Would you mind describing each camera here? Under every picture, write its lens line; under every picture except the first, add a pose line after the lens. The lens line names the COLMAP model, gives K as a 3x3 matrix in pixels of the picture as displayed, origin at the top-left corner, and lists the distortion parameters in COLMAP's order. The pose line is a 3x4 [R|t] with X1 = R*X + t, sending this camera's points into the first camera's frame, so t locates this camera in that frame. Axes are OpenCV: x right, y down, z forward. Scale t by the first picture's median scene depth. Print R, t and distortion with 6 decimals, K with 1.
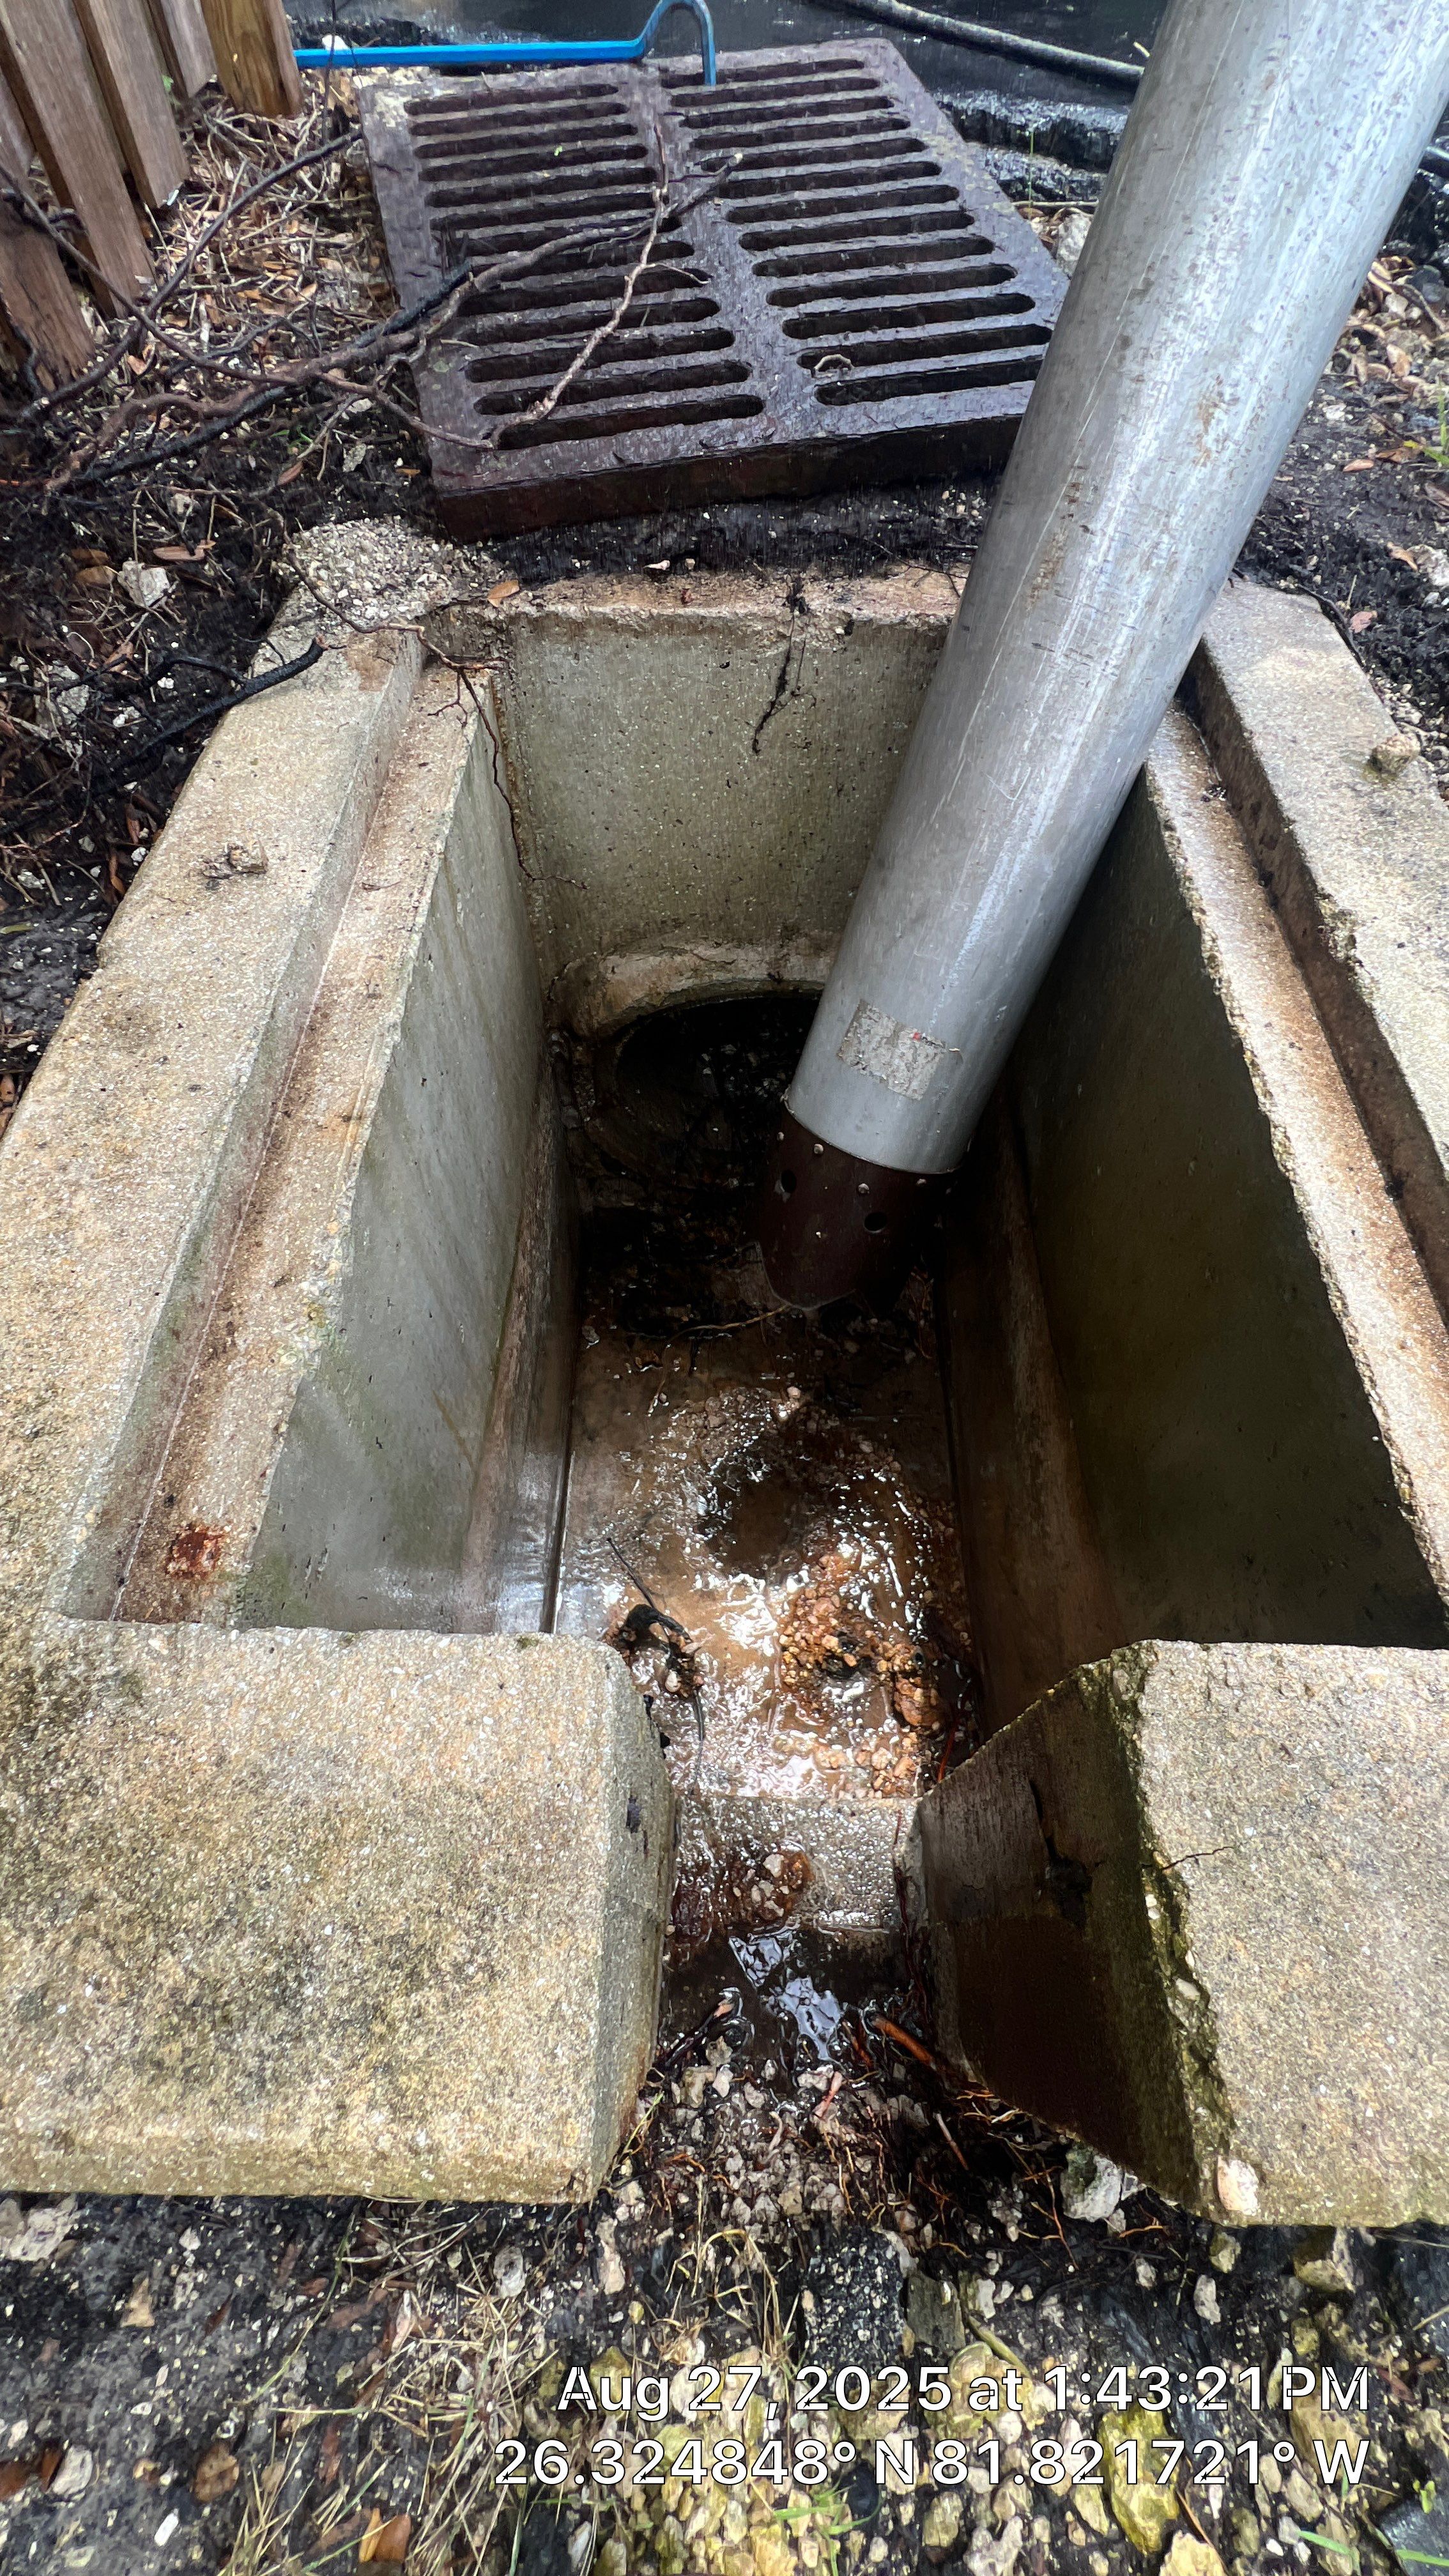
lens RADIAL K [[1032.2, 0, 730.1], [0, 1032.2, 1285.1], [0, 0, 1]] dist [-0.003607, 0.000182]
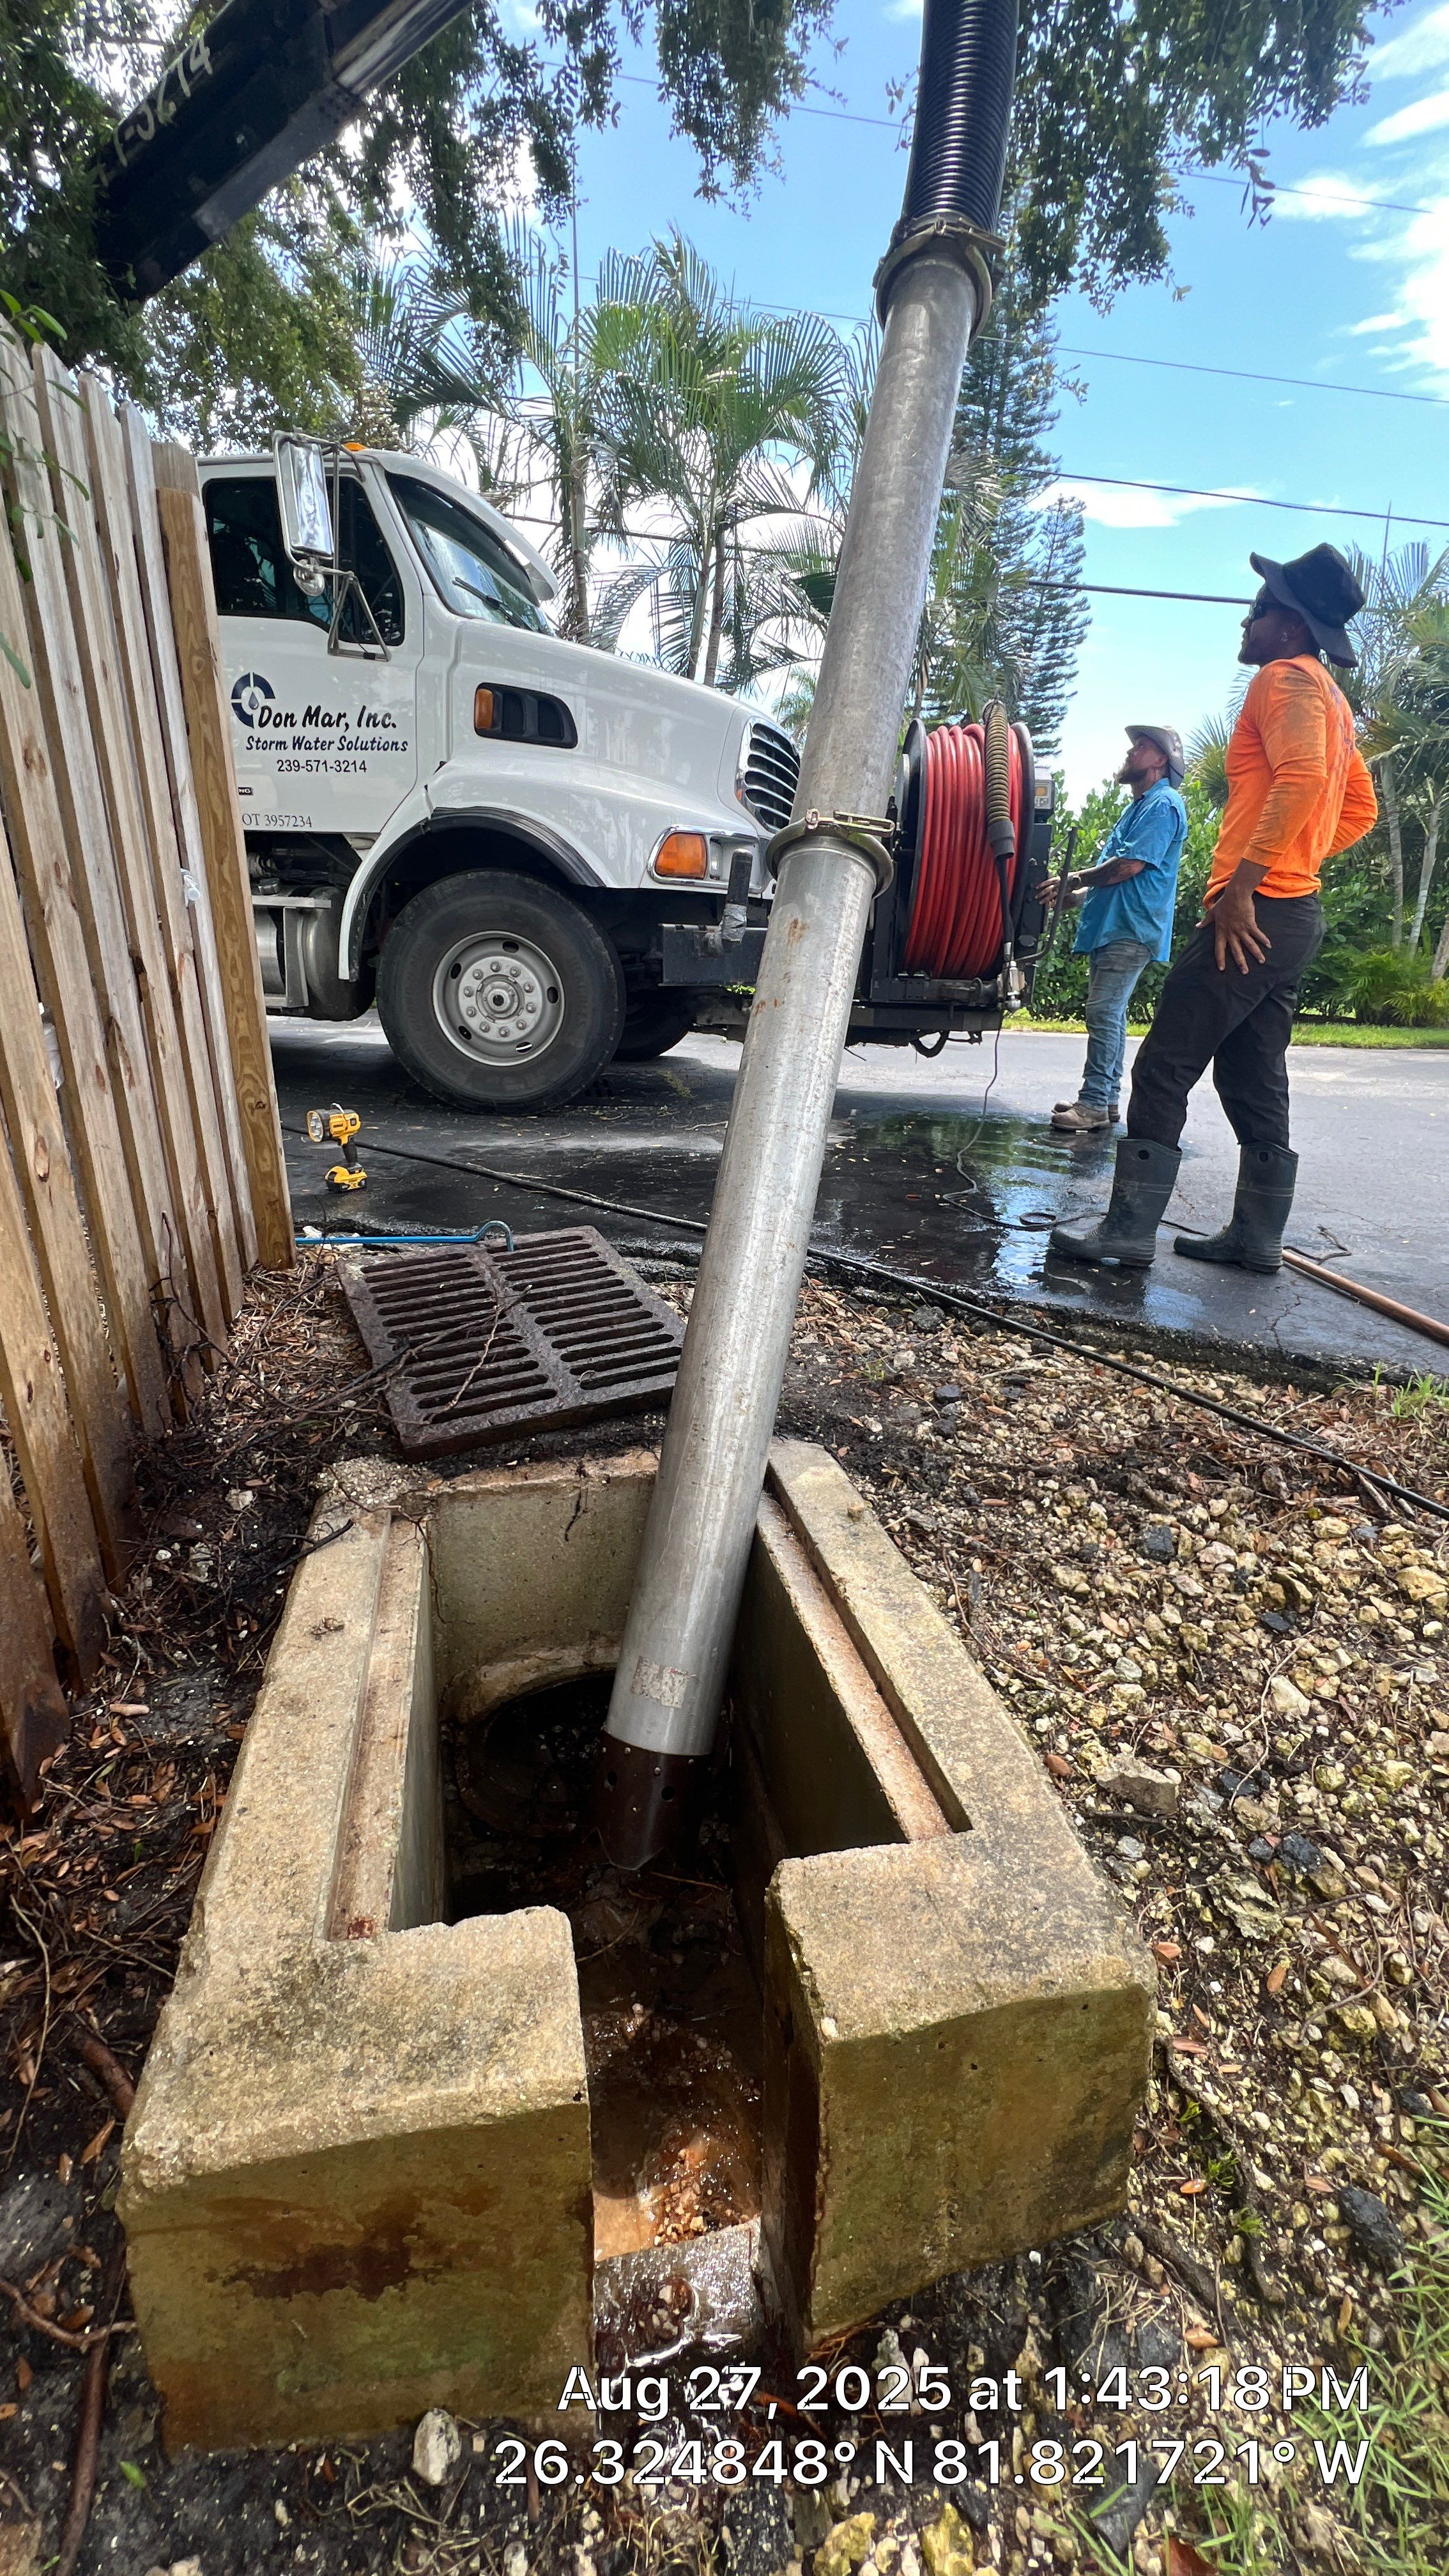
lens RADIAL K [[1032.2, 0, 728.2], [0, 1032.2, 1274.5], [0, 0, 1]] dist [-0.003607, 0.000182]
pose [[0.971887, -0.064693, 0.226385, -0.090678], [0.194731, 0.761331, -0.618430, 0.365414], [-0.132346, 0.645128, 0.752525, -0.835990]]
